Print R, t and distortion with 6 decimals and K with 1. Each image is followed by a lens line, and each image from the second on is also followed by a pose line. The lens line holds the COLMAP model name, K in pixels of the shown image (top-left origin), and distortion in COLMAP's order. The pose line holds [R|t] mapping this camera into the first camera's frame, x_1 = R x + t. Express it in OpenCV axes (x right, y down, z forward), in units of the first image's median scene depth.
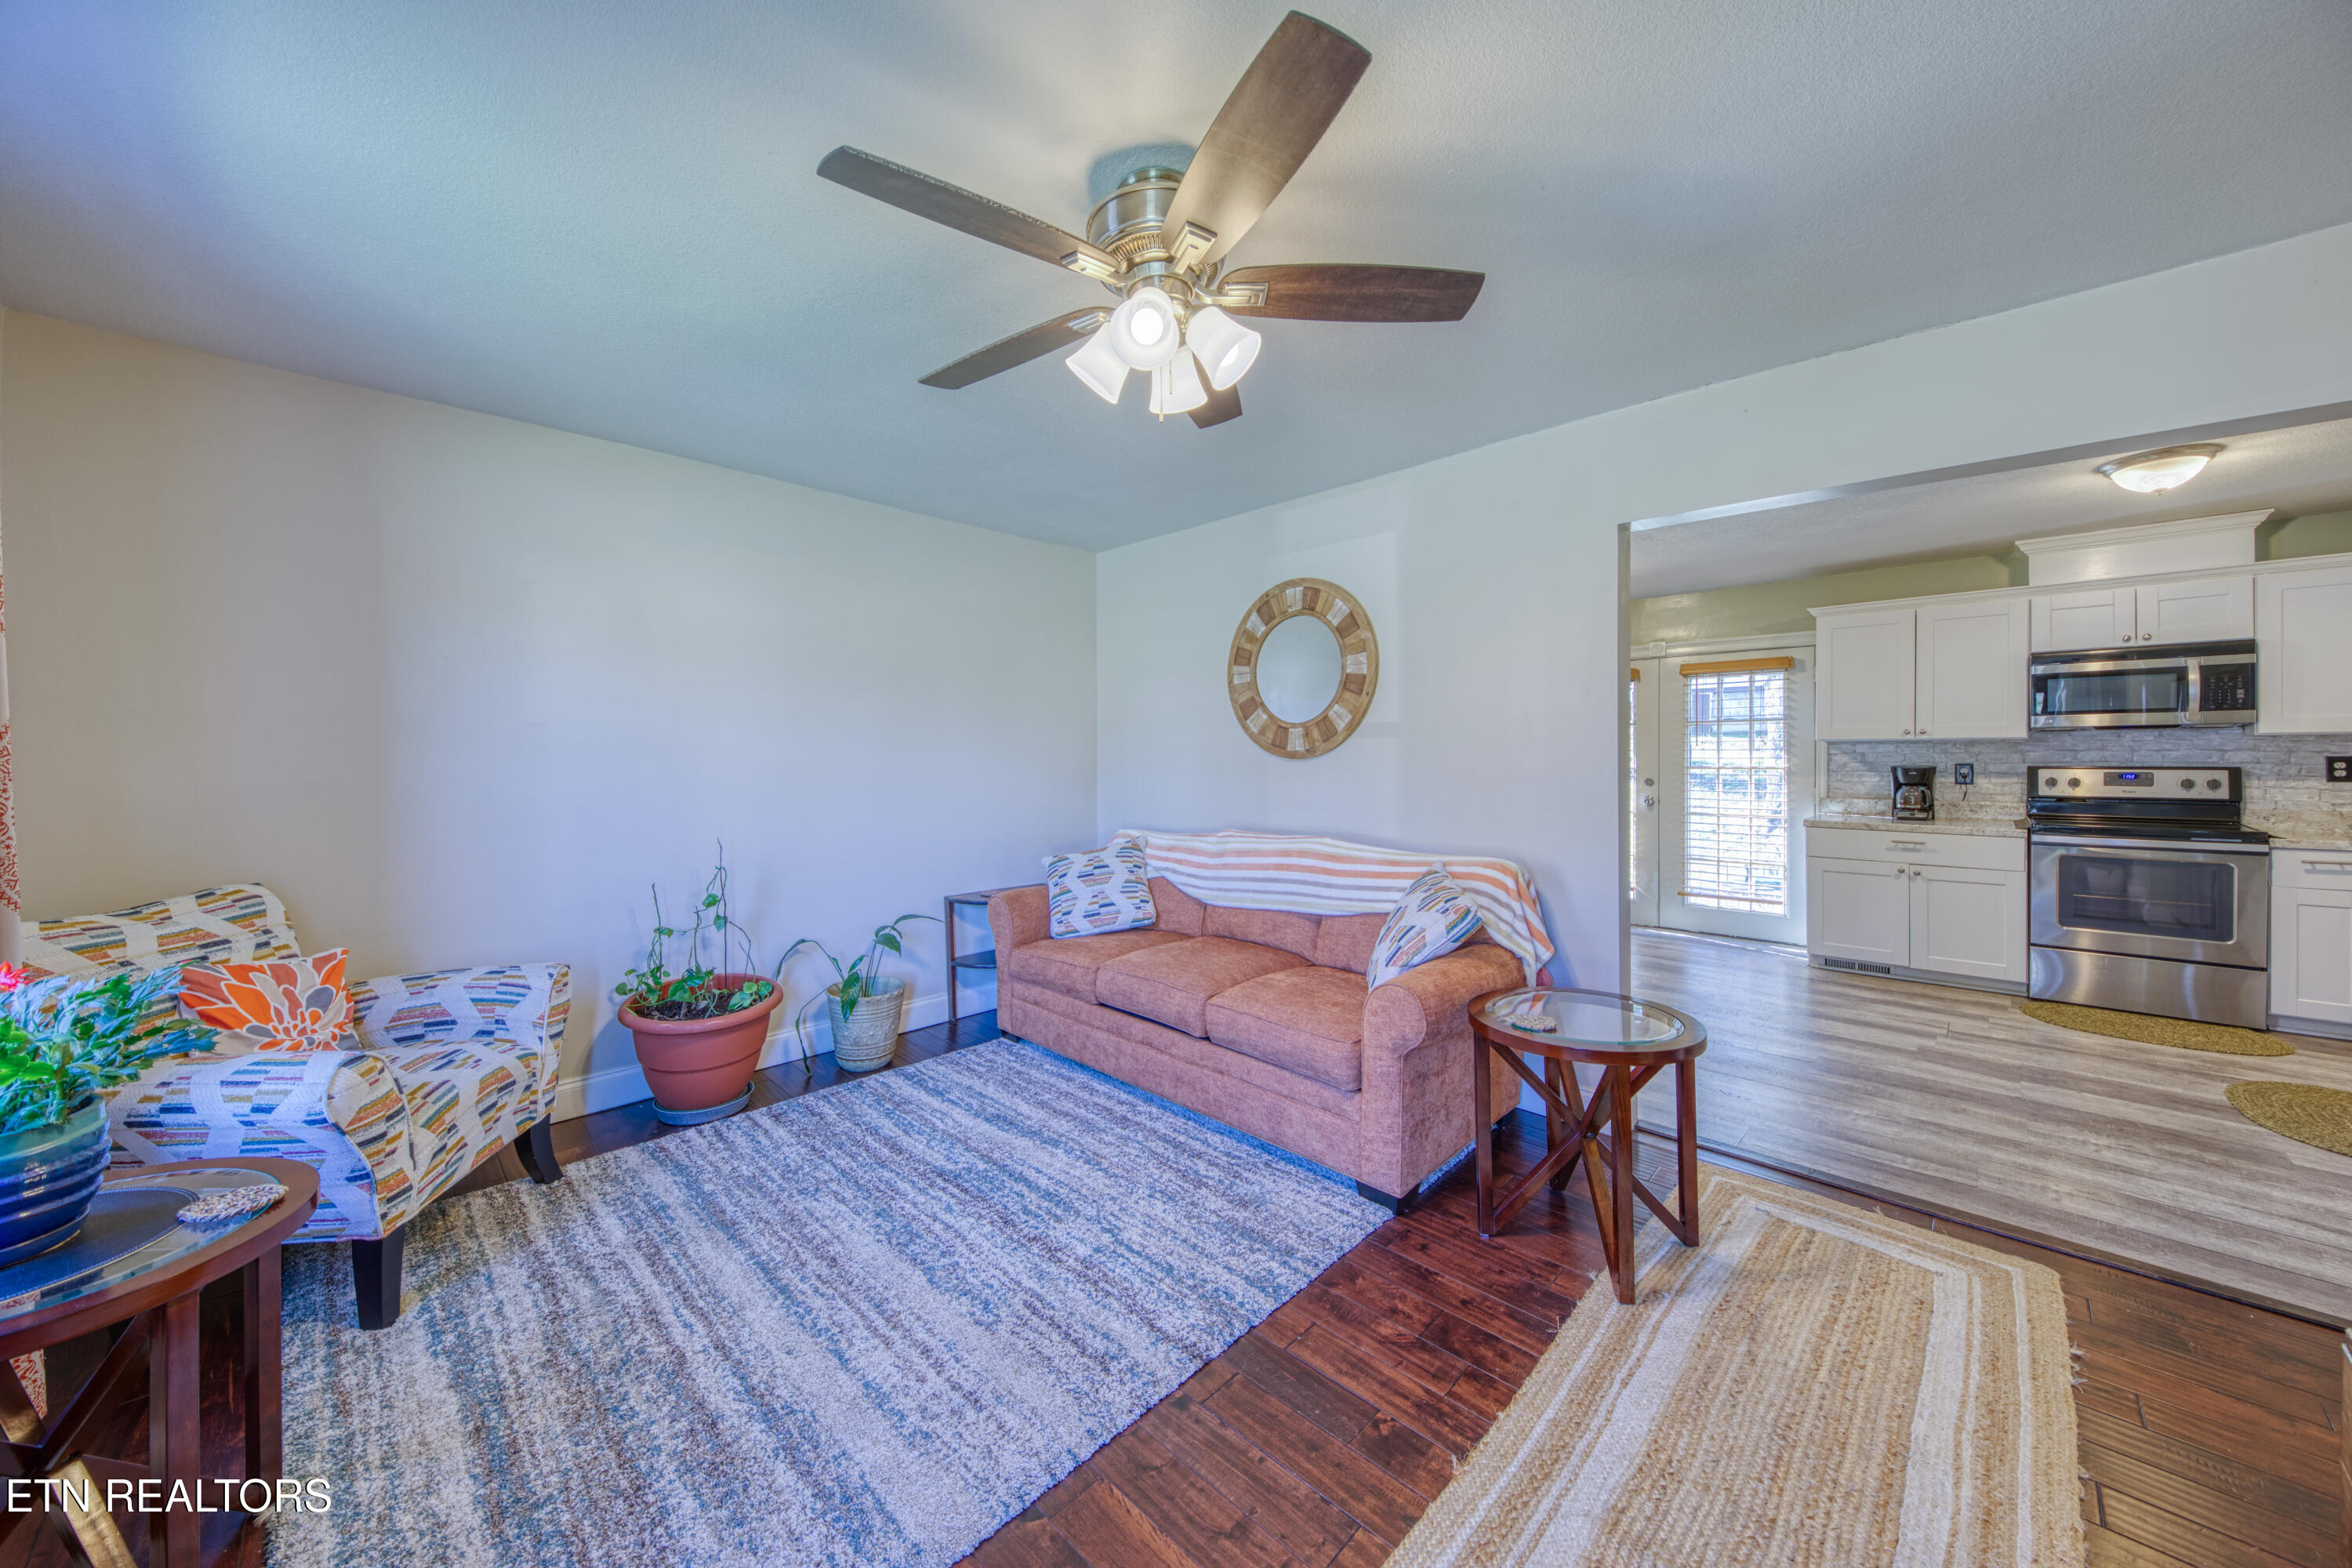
lens RADIAL K [[842.1, 0, 1220.0], [0, 842.1, 765.5], [0, 0, 1]] dist [0.000693, -0.005380]
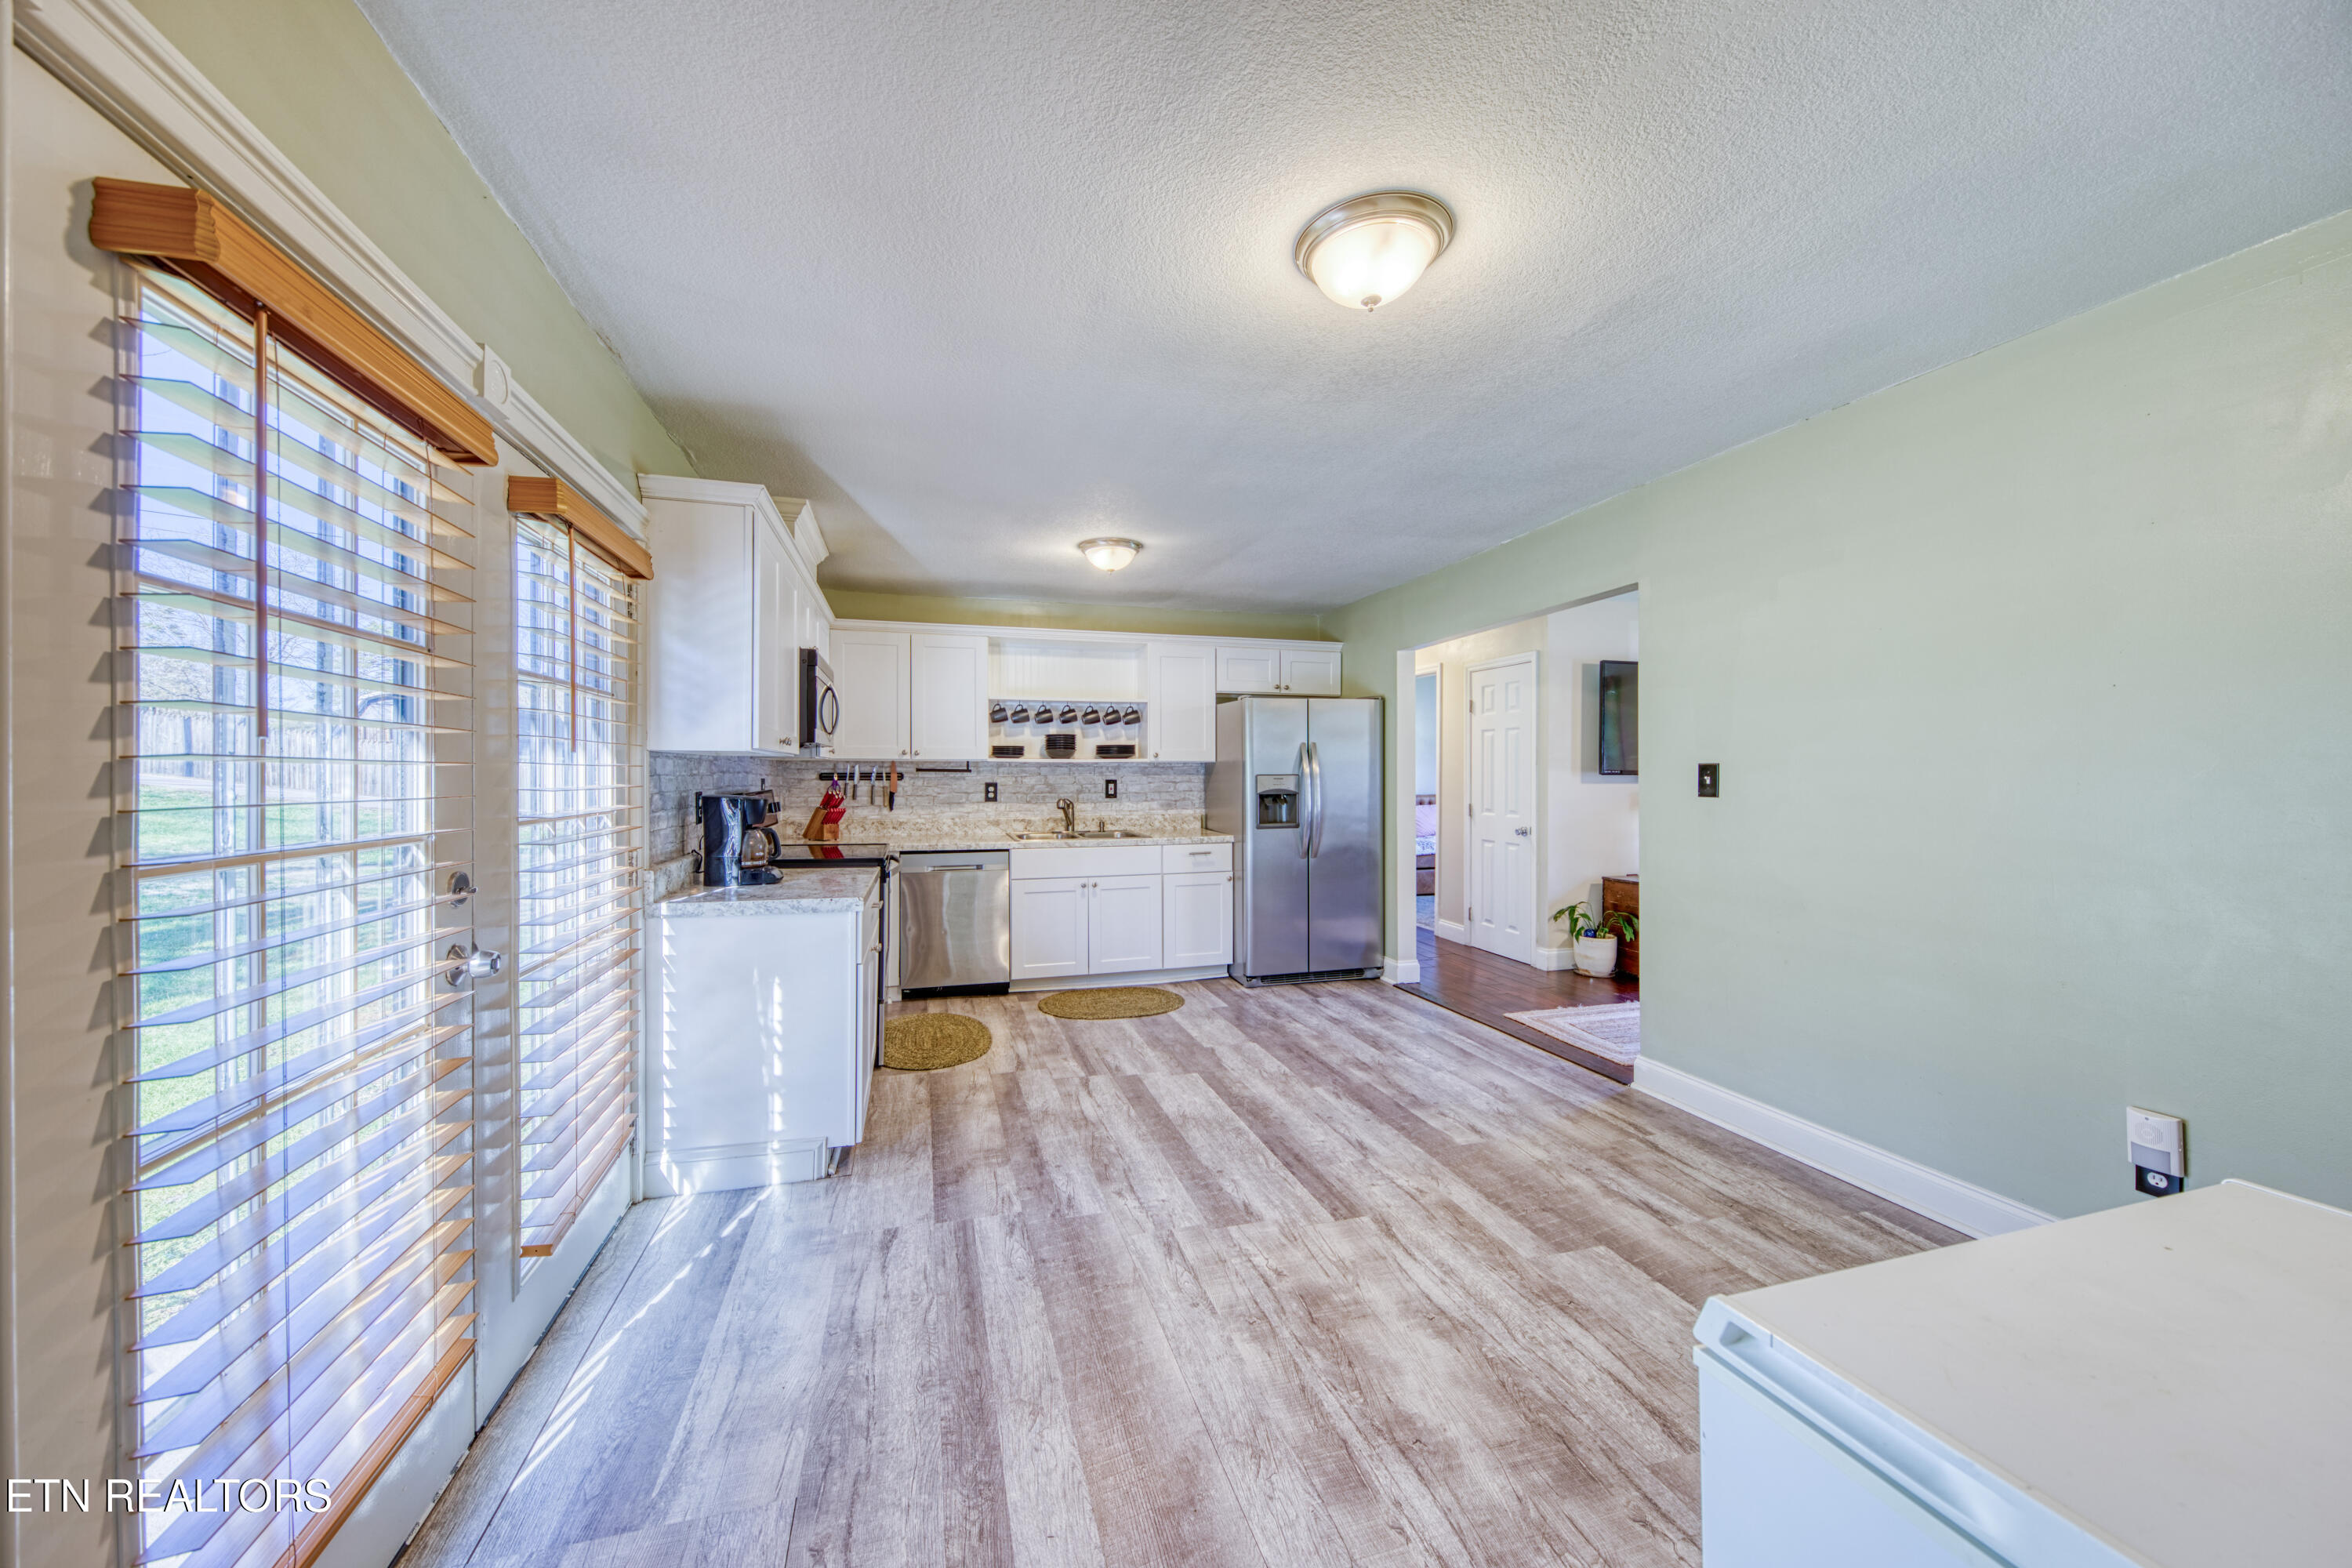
lens RADIAL K [[815.8, 0, 1178.1], [0, 815.8, 771.0], [0, 0, 1]] dist [0.000271, -0.000061]
pose [[-0.843812, 0.006661, 0.536598, 0.267267], [0.013673, 0.999865, 0.009089, -0.021990], [-0.536465, 0.015007, -0.843789, 1.478589]]
